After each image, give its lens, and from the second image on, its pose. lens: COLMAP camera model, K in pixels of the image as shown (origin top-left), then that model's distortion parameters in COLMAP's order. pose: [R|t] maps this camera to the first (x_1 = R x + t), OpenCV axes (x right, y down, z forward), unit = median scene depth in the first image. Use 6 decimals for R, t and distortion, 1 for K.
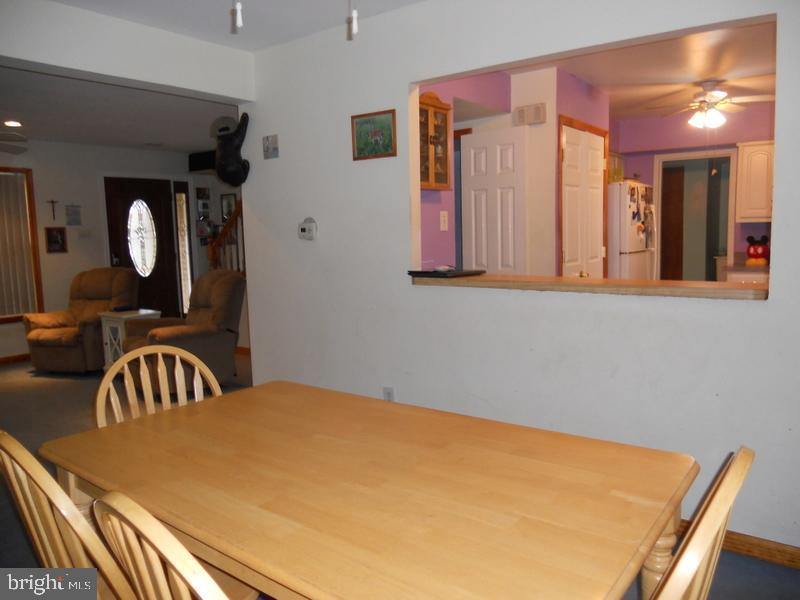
lens RADIAL K [[603.0, 0, 400.0], [0, 603.0, 300.0], [0, 0, 1]] dist [-0.038974, -0.002348]
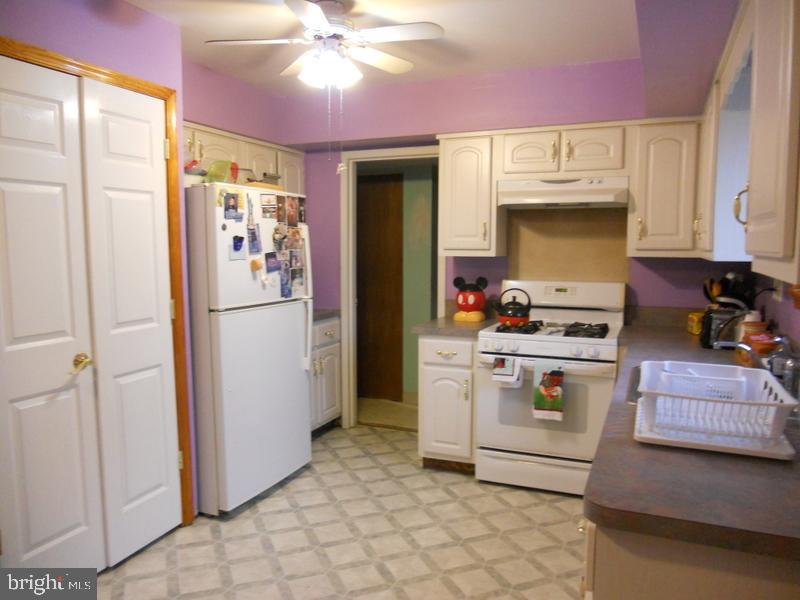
lens RADIAL K [[603.0, 0, 400.0], [0, 603.0, 300.0], [0, 0, 1]] dist [-0.038974, -0.002348]
pose [[0.967327, 0.007943, 0.253406, 0.321022], [-0.002828, 0.999785, -0.020541, -0.061752], [-0.253515, 0.019153, 0.967142, 0.331554]]
